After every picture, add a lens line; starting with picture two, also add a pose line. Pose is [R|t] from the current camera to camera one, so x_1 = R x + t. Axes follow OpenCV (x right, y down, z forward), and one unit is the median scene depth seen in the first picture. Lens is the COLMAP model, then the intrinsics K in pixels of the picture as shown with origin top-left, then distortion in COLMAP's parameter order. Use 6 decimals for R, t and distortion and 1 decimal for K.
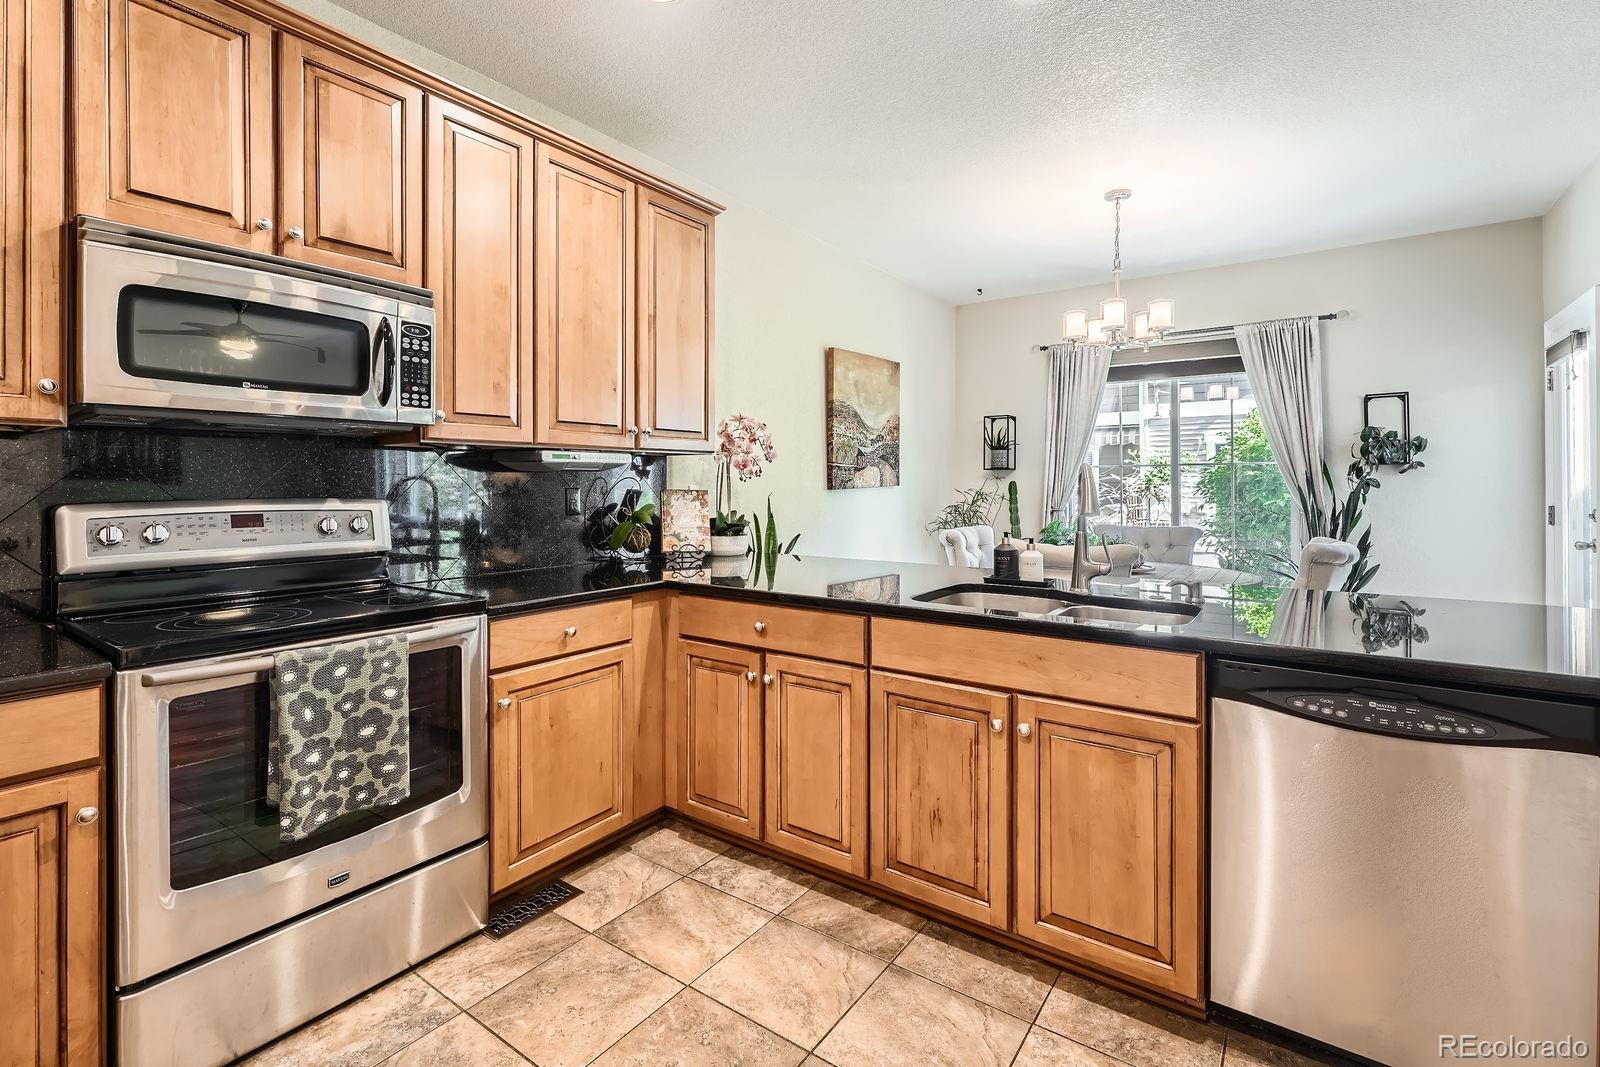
lens RADIAL K [[721.1, 0, 796.6], [0, 721.1, 483.9], [0, 0, 1]] dist [-0.002385, 0.000108]
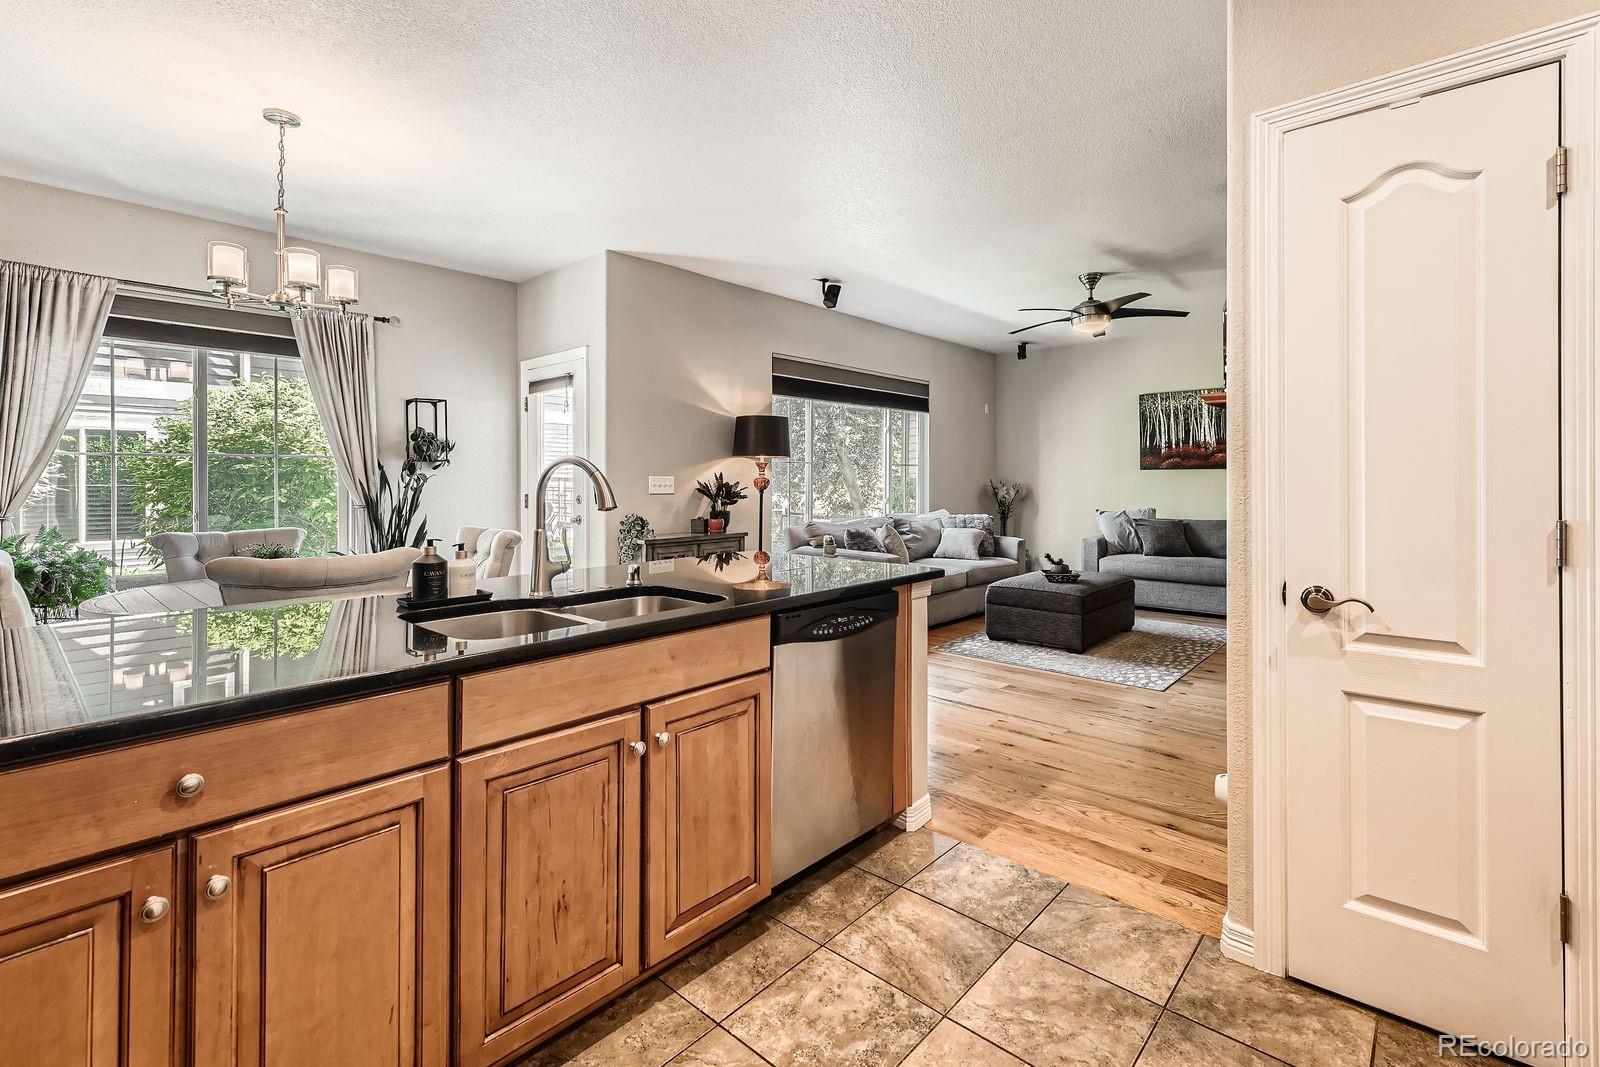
lens RADIAL K [[721.1, 0, 784.2], [0, 721.1, 479.0], [0, 0, 1]] dist [-0.002385, 0.000108]
pose [[0.126831, 0.001113, 0.991924, -0.459796], [-0.000091, 0.999999, -0.001111, 0.003802], [-0.991924, 0.000051, 0.126831, 0.565642]]
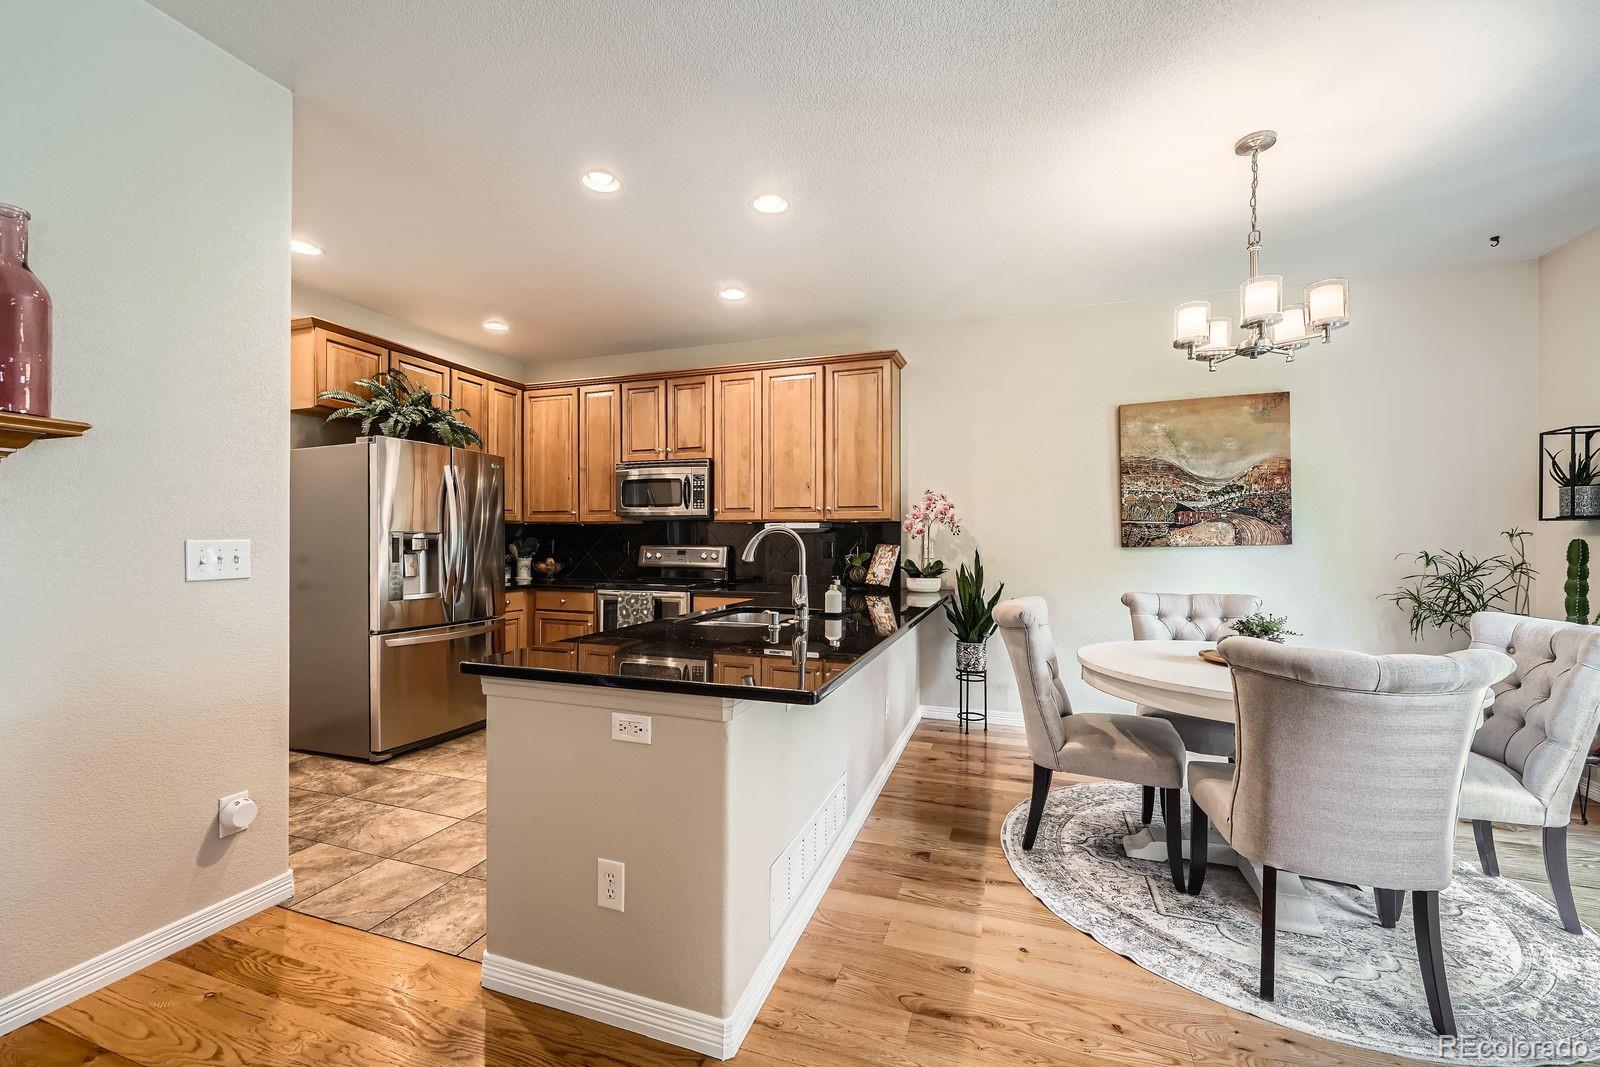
lens RADIAL K [[645.3, 0, 799.6], [0, 645.3, 544.6], [0, 0, 1]] dist [-0.002795, 0.001317]
pose [[0.297136, 0.008659, -0.954796, 1.553230], [-0.004307, 0.999961, 0.007728, -0.001161], [0.954825, 0.001816, 0.297162, 0.616183]]
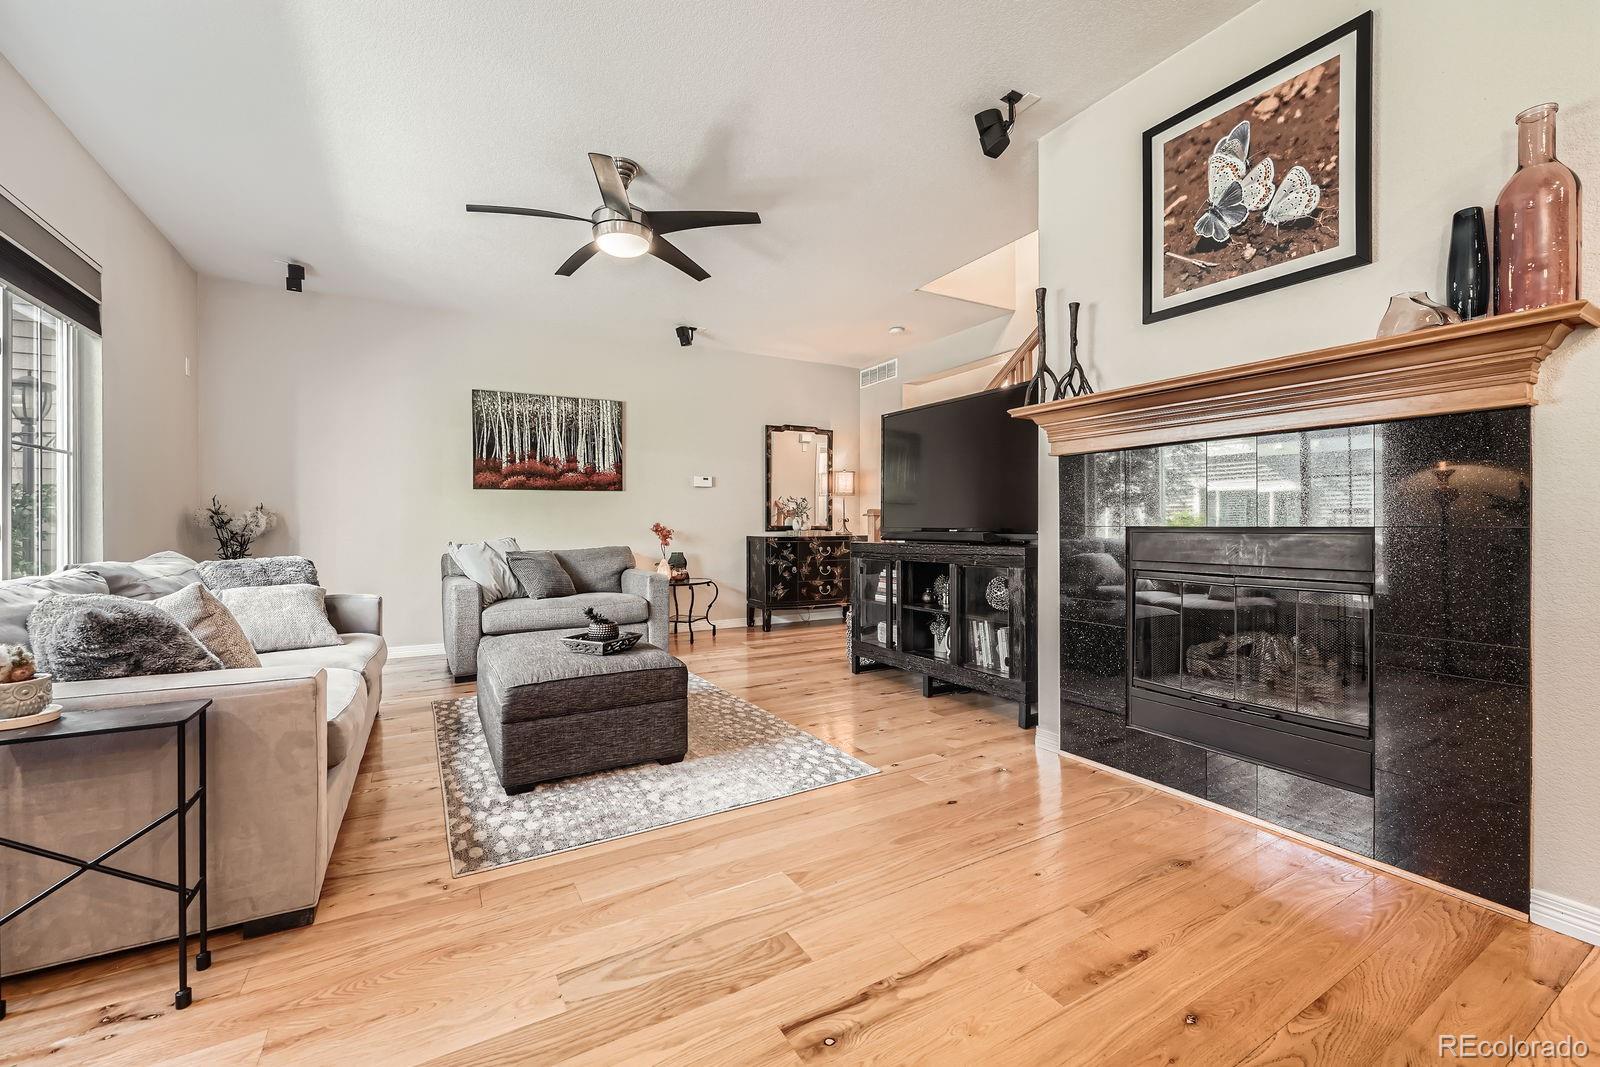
lens RADIAL K [[645.3, 0, 804.3], [0, 645.3, 528.9], [0, 0, 1]] dist [-0.002795, 0.001317]
pose [[-0.917208, 0.004321, 0.398384, 1.114458], [0.007245, 0.999957, 0.005835, 0.091819], [-0.398342, 0.008238, -0.917200, 0.962322]]
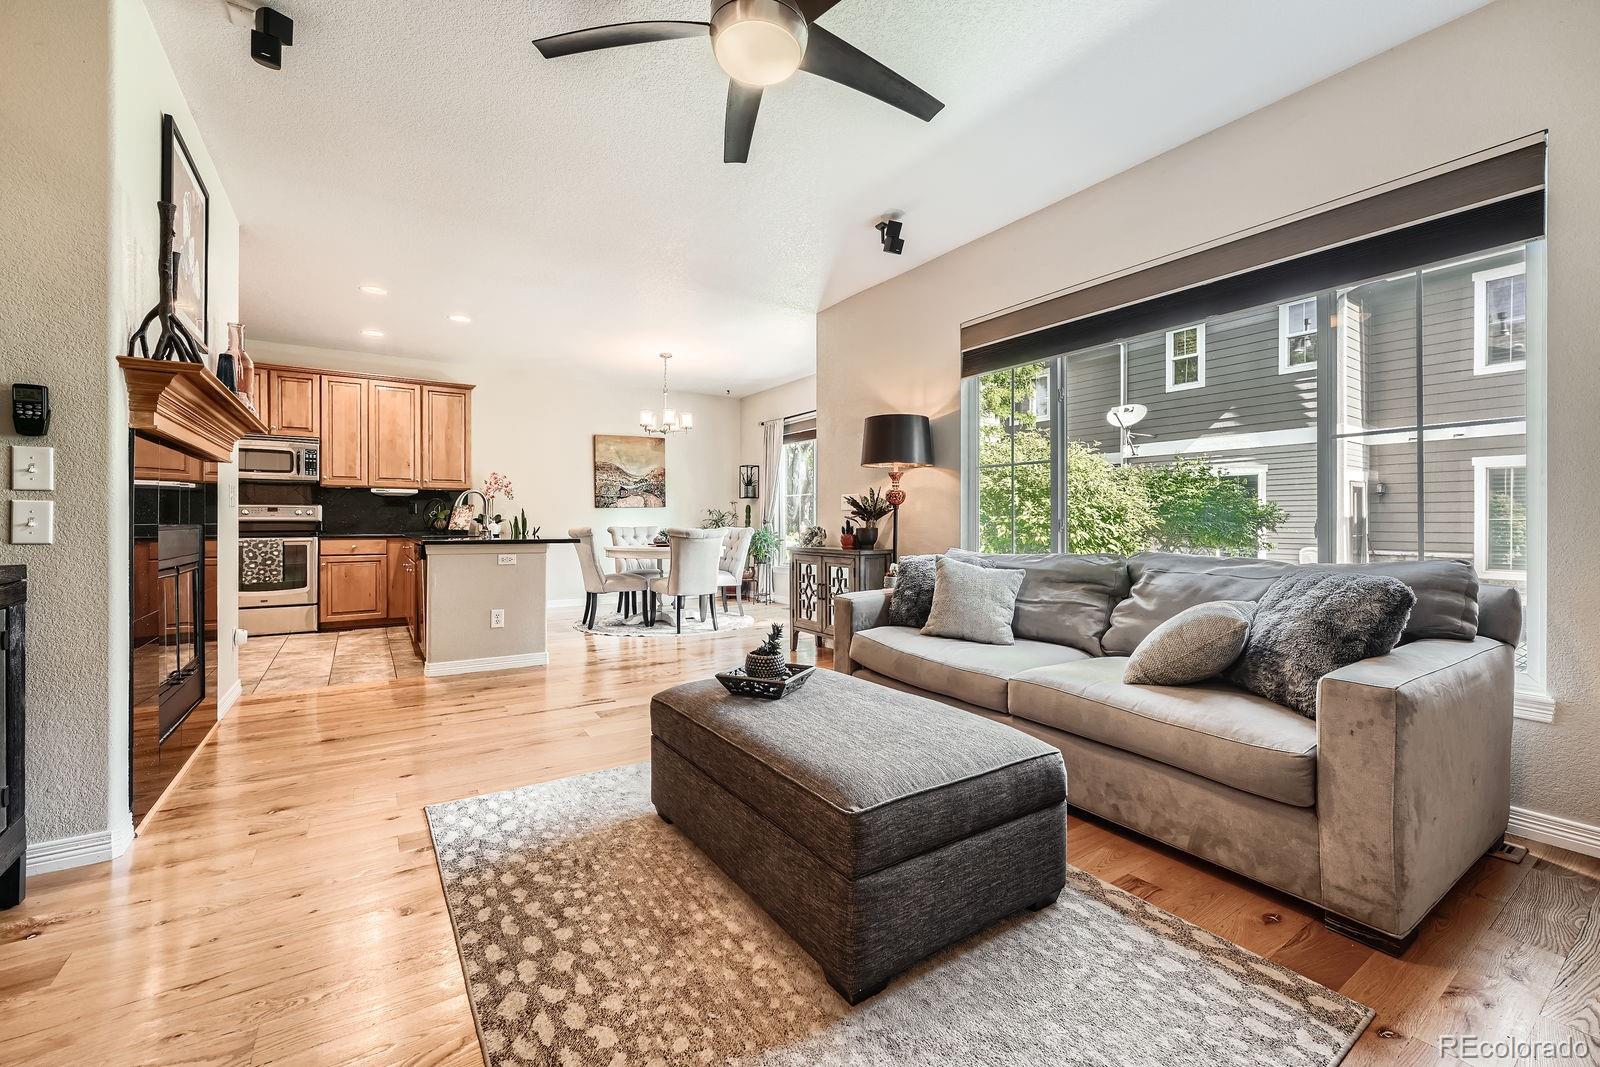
lens RADIAL K [[645.3, 0, 794.5], [0, 645.3, 523.1], [0, 0, 1]] dist [-0.002795, 0.001317]
pose [[0.936184, 0.004033, -0.351486, 2.336787], [-0.003627, 0.999992, 0.001812, 0.088772], [0.351490, -0.000421, 0.936191, -0.882582]]
